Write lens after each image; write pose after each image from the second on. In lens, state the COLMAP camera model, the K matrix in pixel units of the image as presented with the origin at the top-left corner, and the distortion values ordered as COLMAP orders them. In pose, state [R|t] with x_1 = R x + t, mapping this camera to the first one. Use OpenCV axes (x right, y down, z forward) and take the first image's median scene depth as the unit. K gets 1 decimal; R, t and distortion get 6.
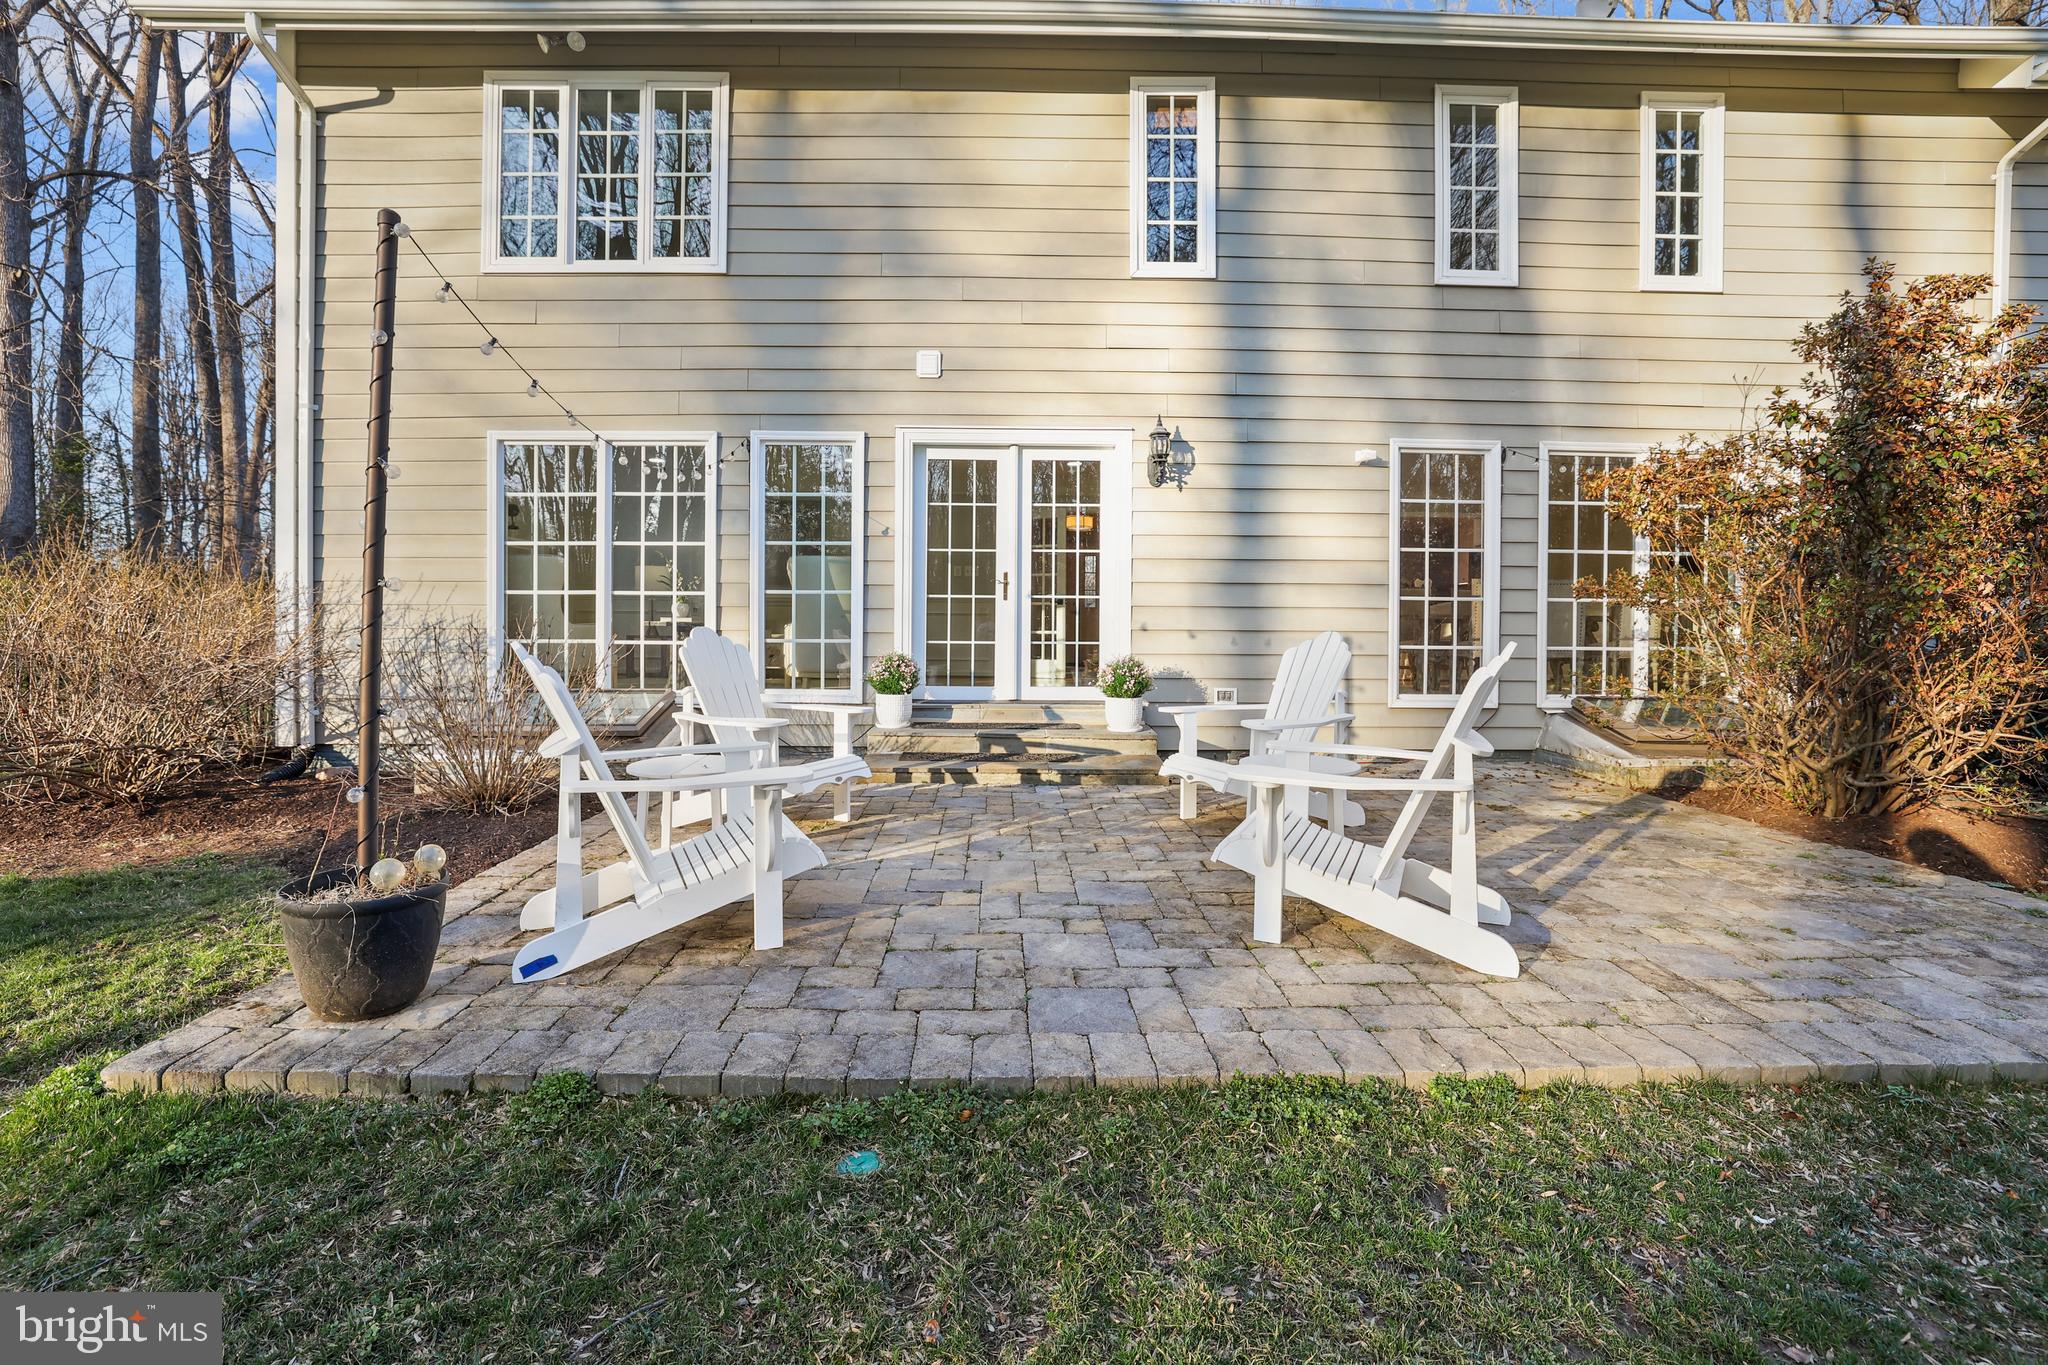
lens RADIAL K [[898.3, 0, 997.7], [0, 898.3, 638.8], [0, 0, 1]] dist [-0.043713, 0.014915]
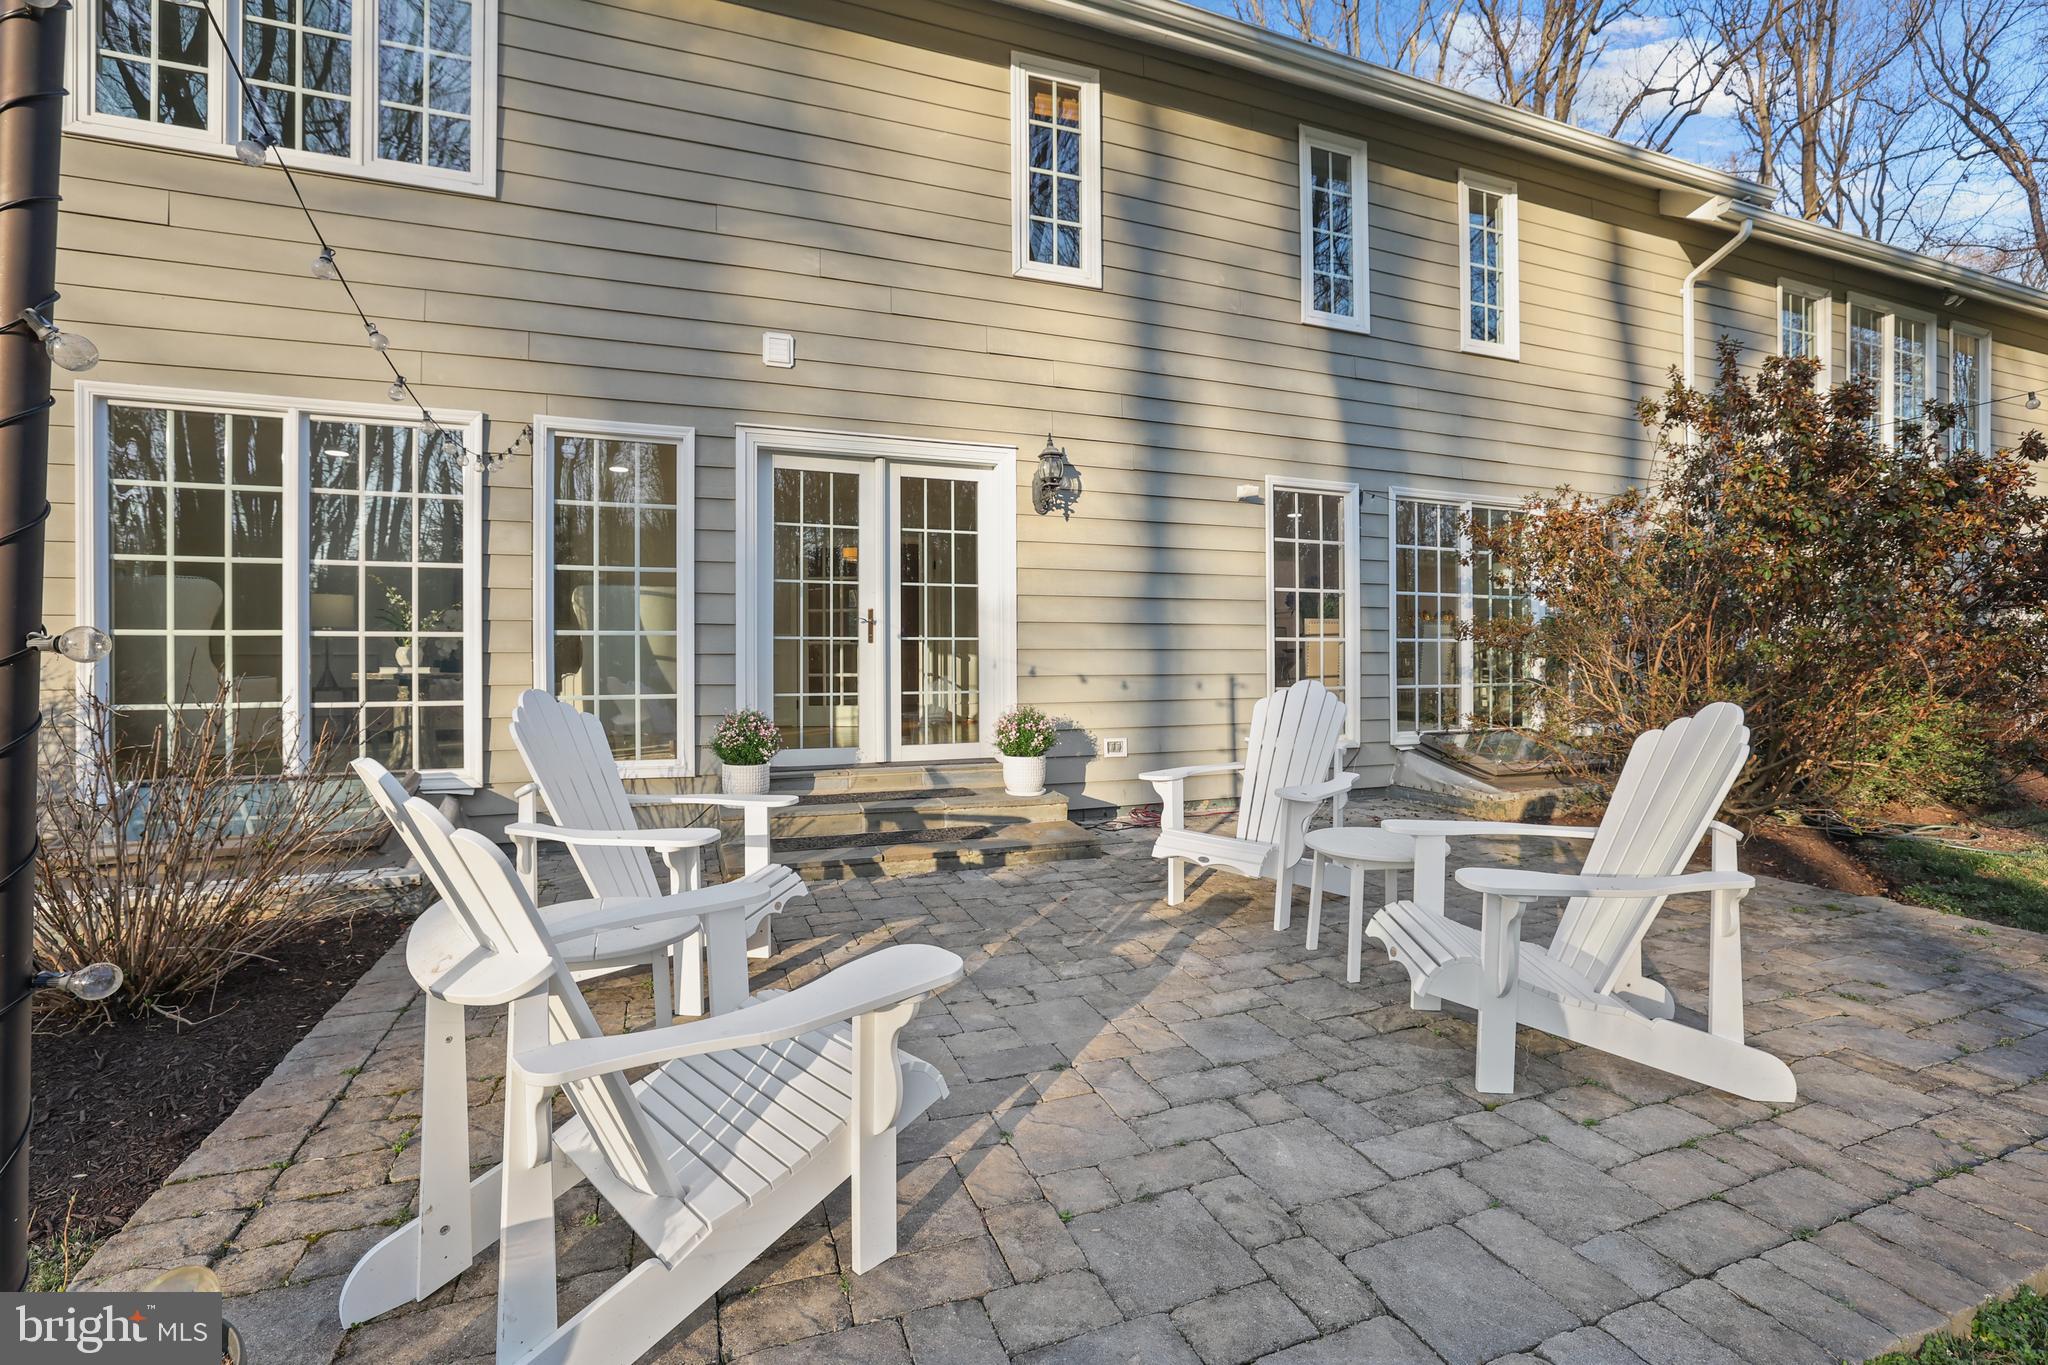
lens RADIAL K [[898.3, 0, 1023.5], [0, 898.3, 662.8], [0, 0, 1]] dist [-0.043713, 0.014915]
pose [[0.938672, -0.010997, 0.344637, -0.149979], [0.014220, 0.999876, -0.006826, -0.016748], [-0.344519, 0.011309, 0.938711, 0.174756]]
